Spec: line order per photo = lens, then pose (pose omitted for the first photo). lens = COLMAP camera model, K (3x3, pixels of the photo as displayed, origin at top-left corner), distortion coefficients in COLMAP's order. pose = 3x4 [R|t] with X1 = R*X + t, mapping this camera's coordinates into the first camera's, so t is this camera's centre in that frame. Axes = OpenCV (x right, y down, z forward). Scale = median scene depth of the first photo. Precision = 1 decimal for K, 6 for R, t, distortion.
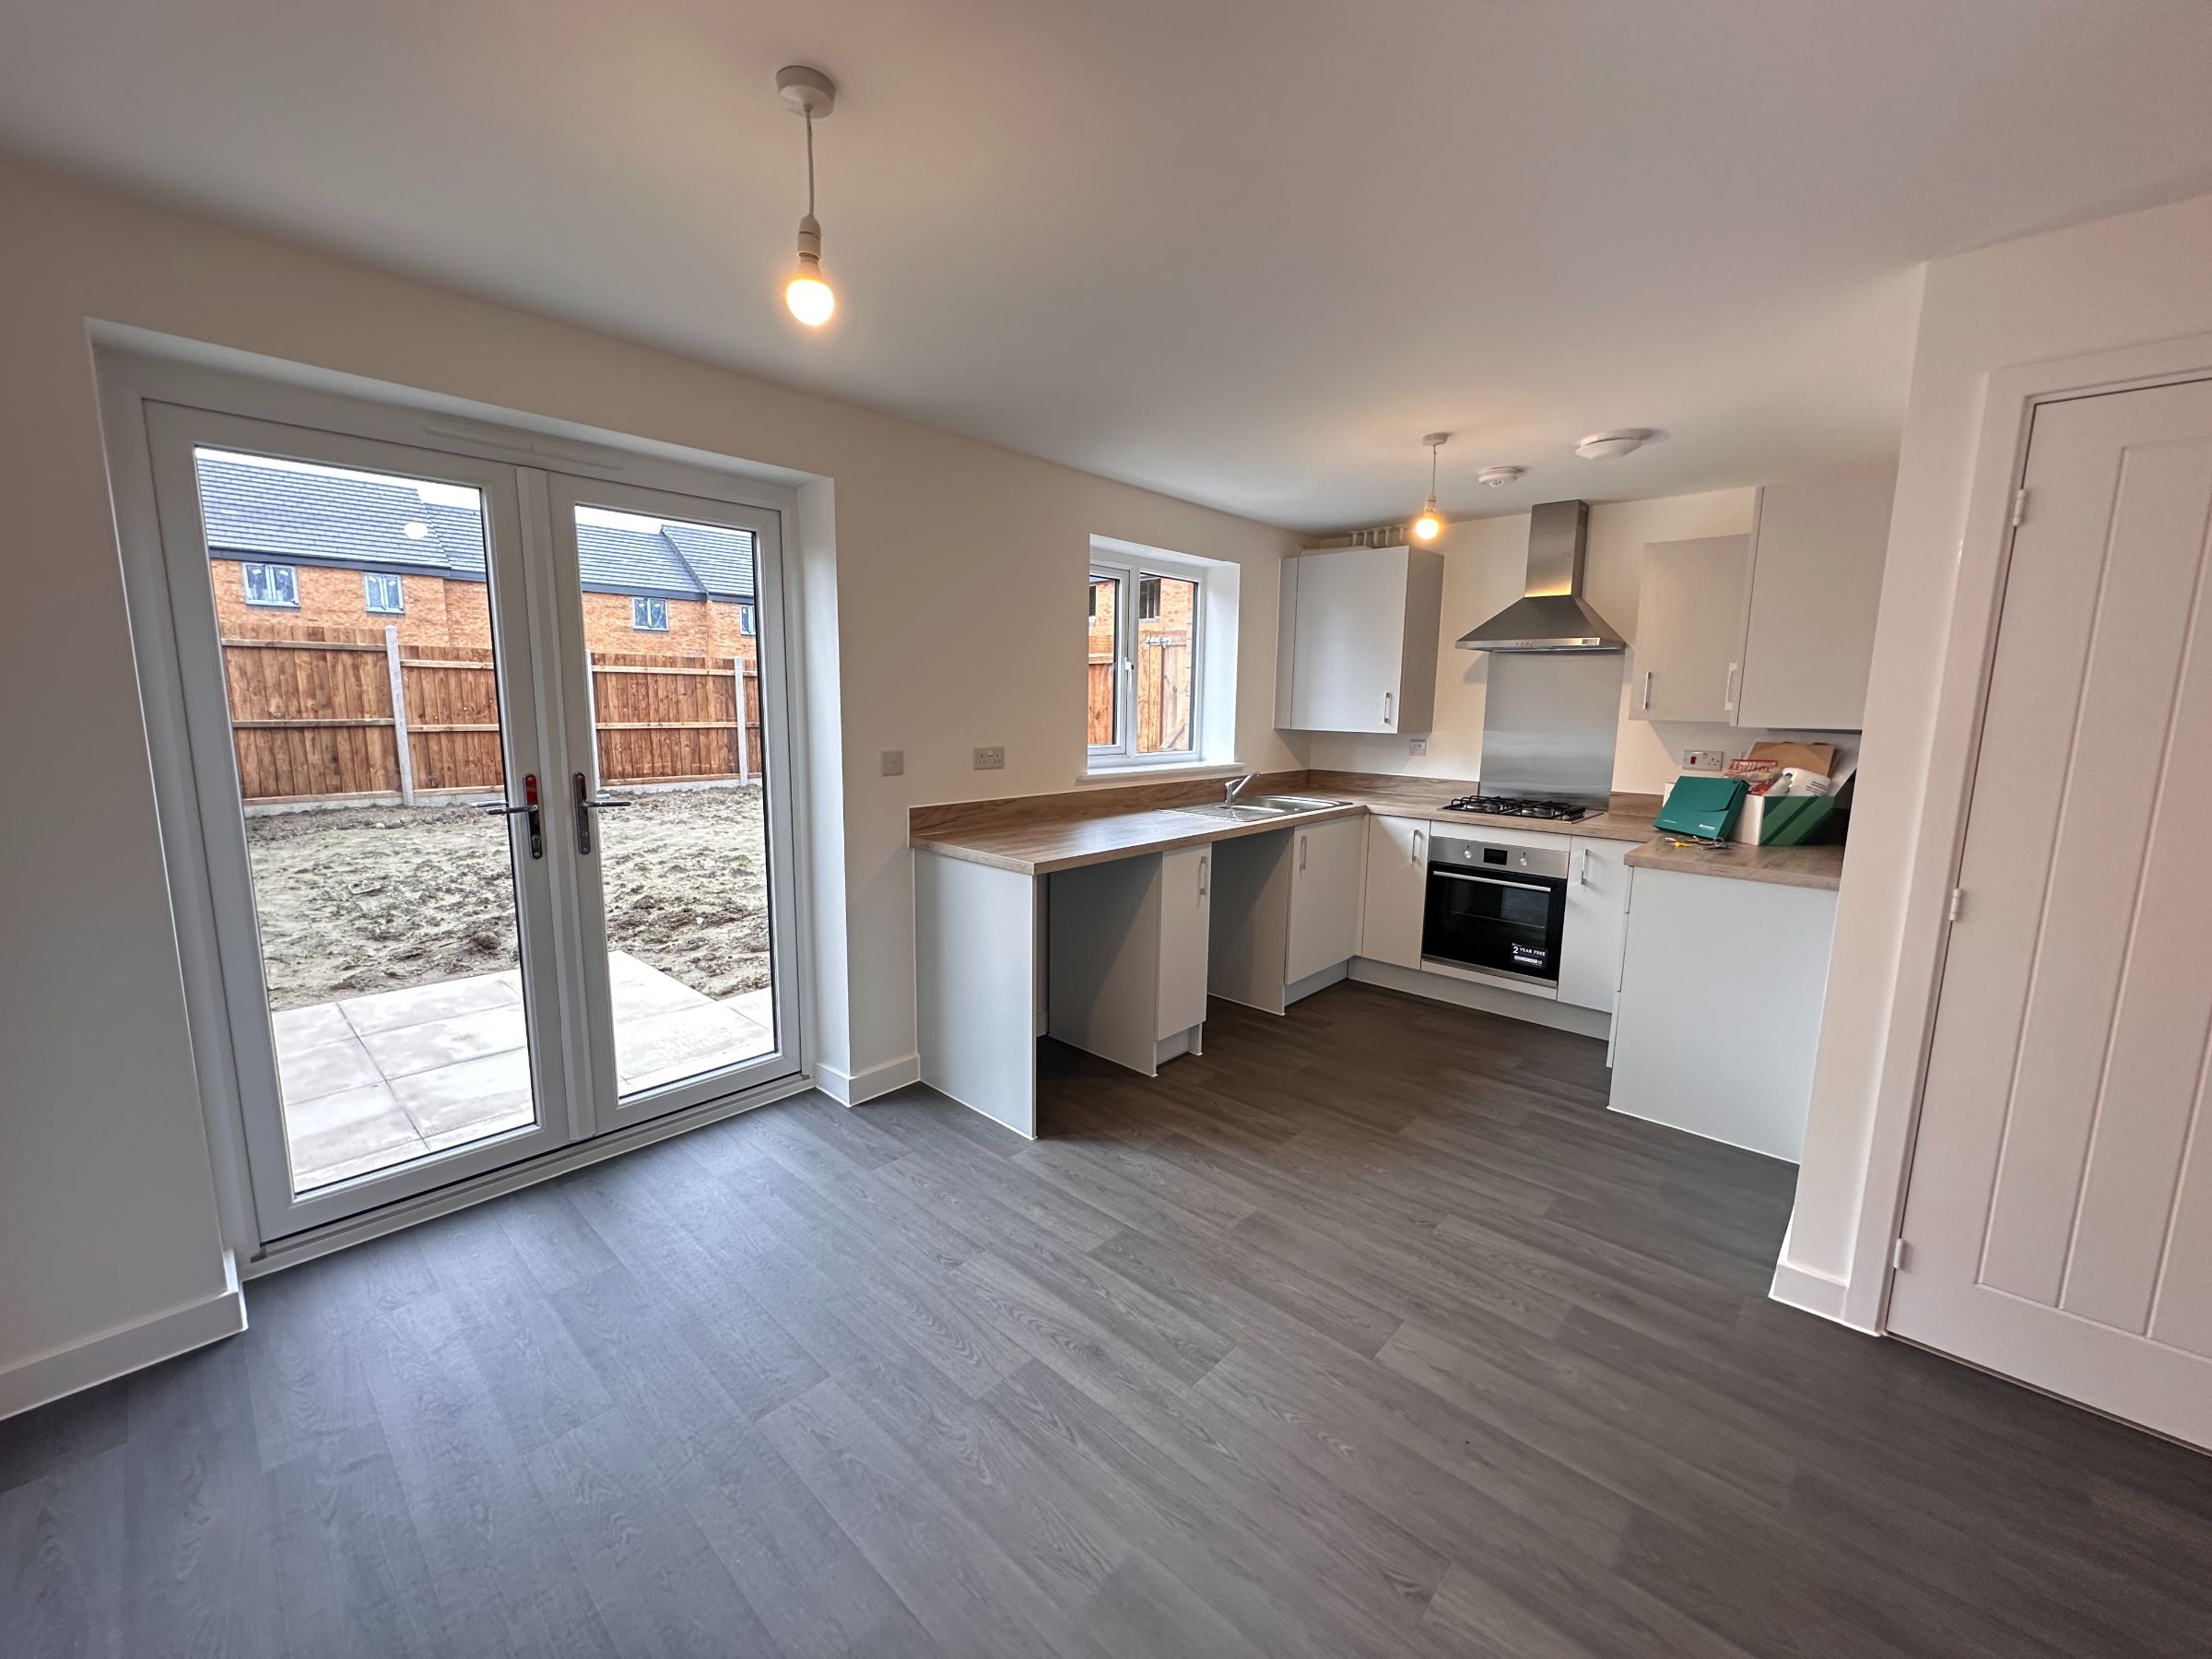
lens RADIAL K [[883.3, 0, 1107.4], [0, 883.3, 829.4], [0, 0, 1]] dist [0.002290, 0.000534]
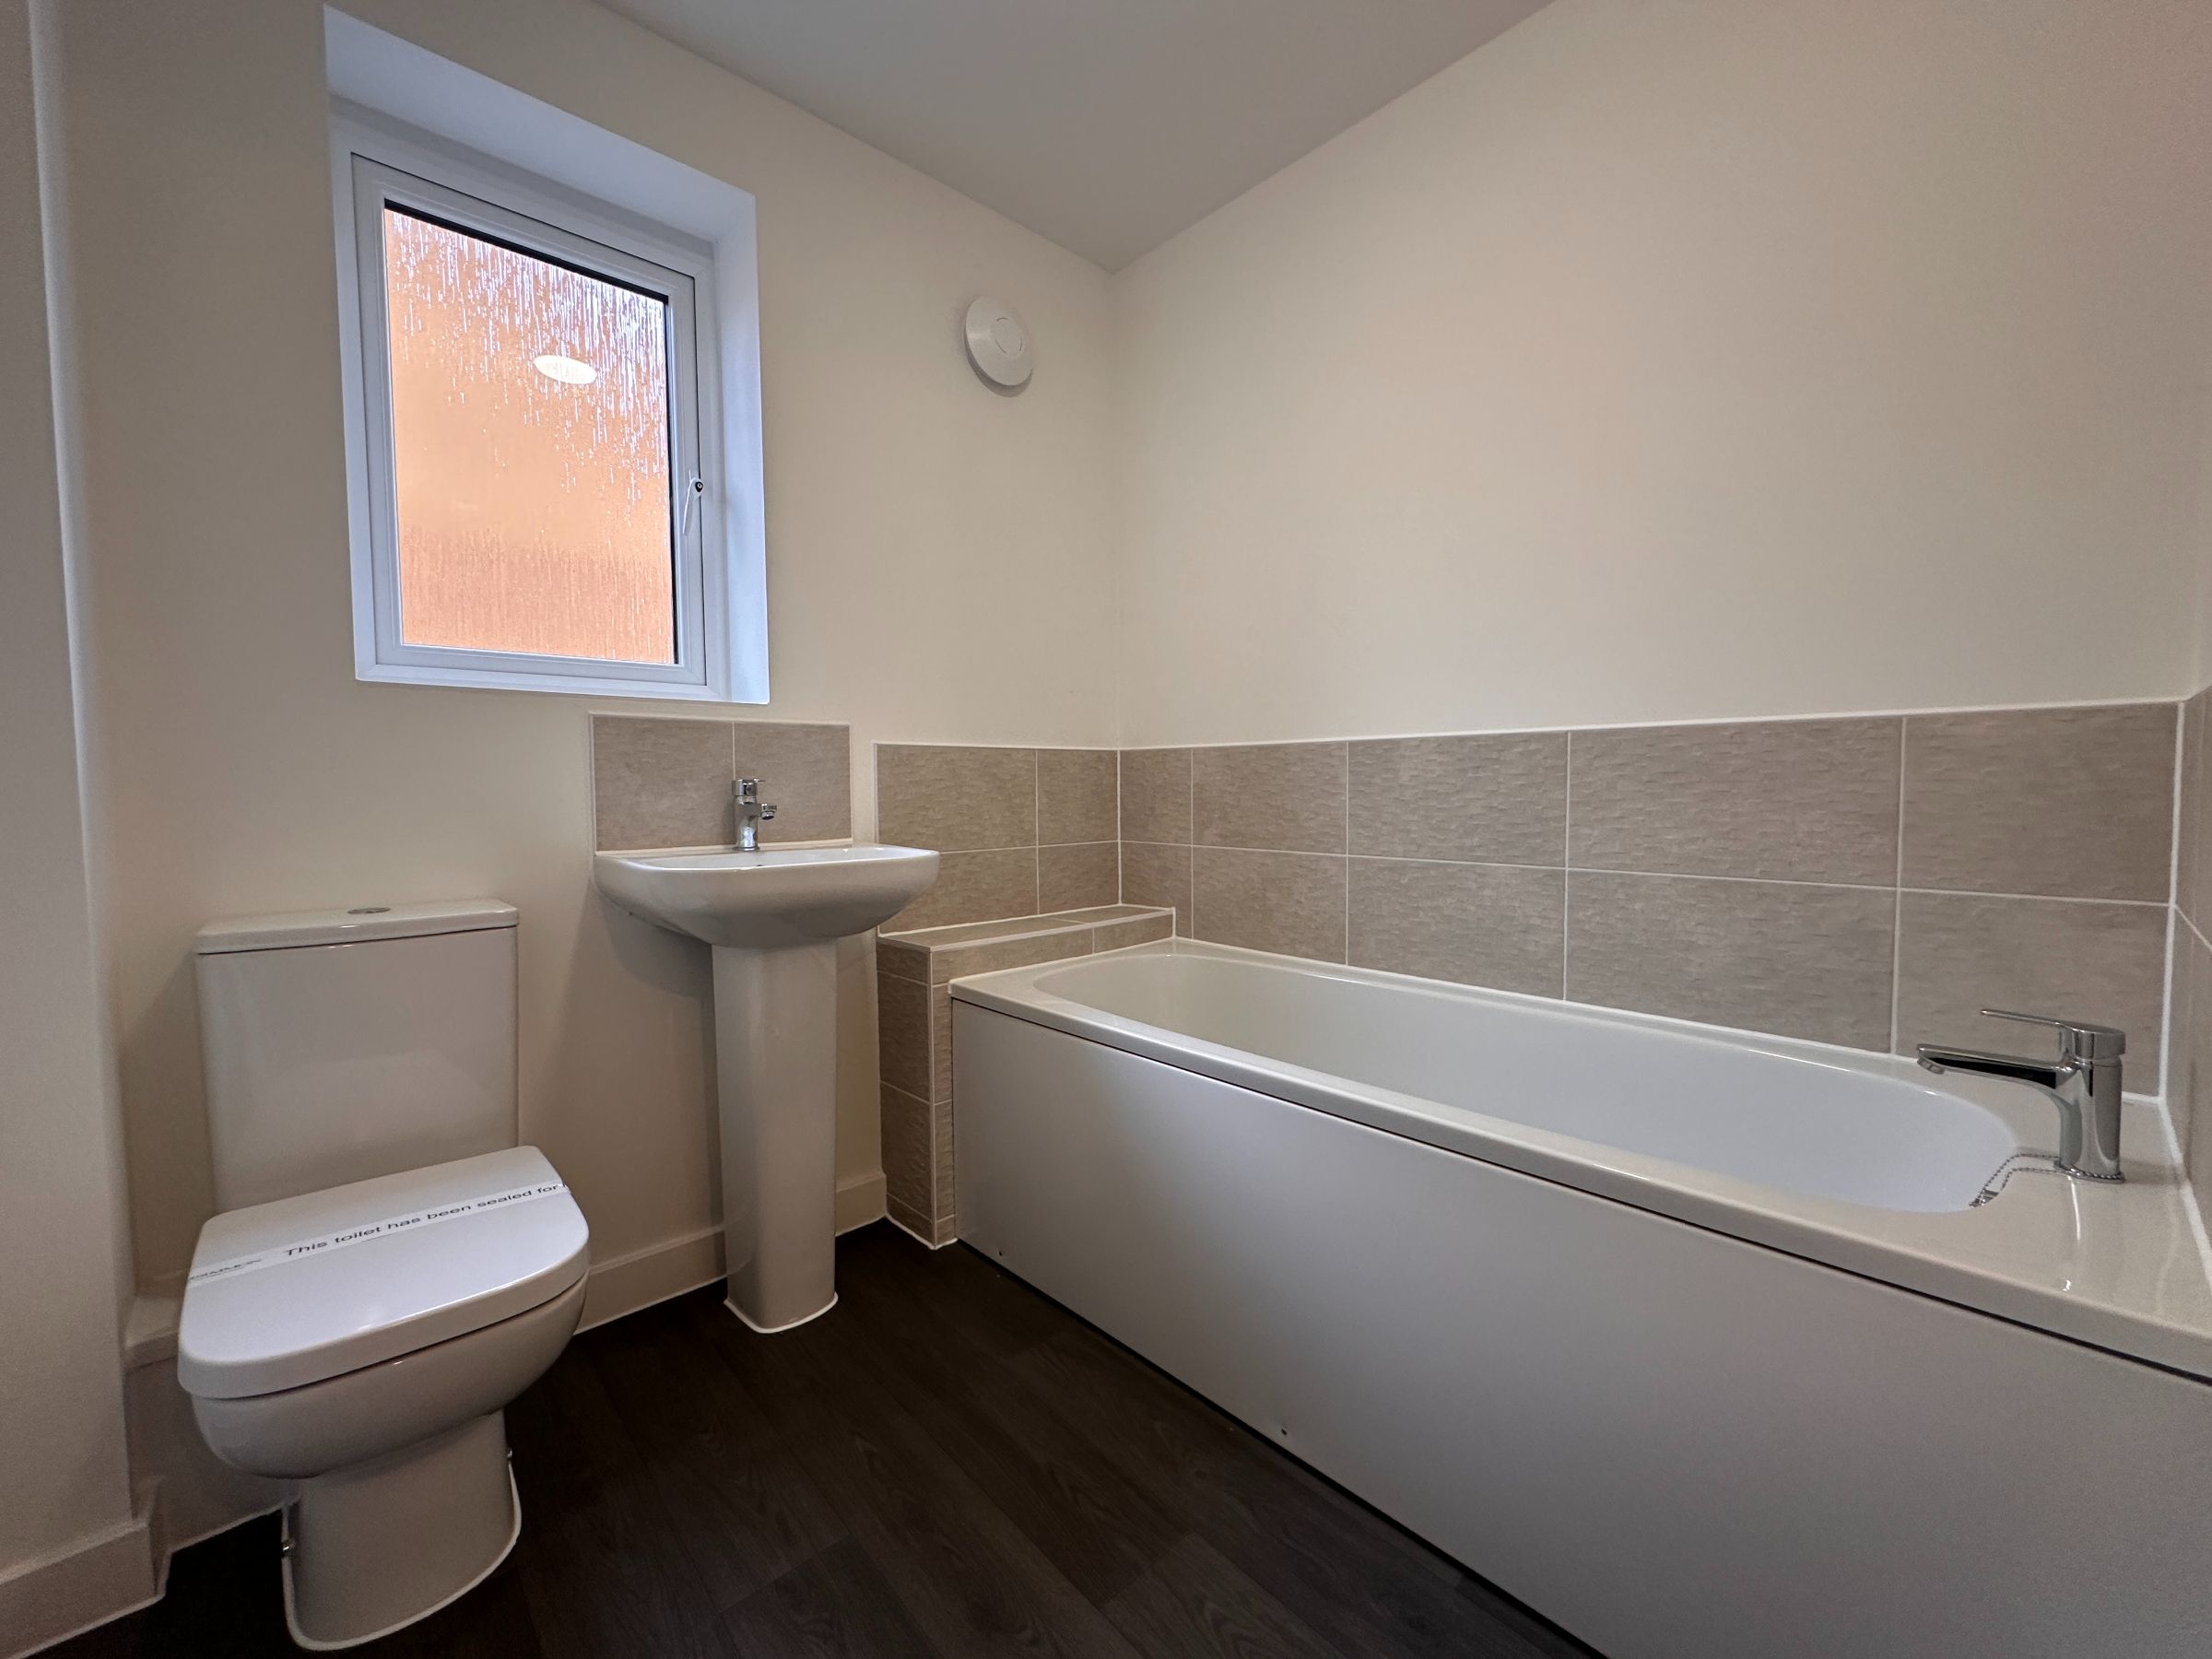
lens RADIAL K [[883.3, 0, 1108.5], [0, 883.3, 828.7], [0, 0, 1]] dist [0.002290, 0.000534]
pose [[-0.995936, -0.015198, 0.088770, -0.142580], [0.002576, 0.980450, 0.196751, 0.019954], [-0.090025, 0.196180, -0.976427, 1.588052]]
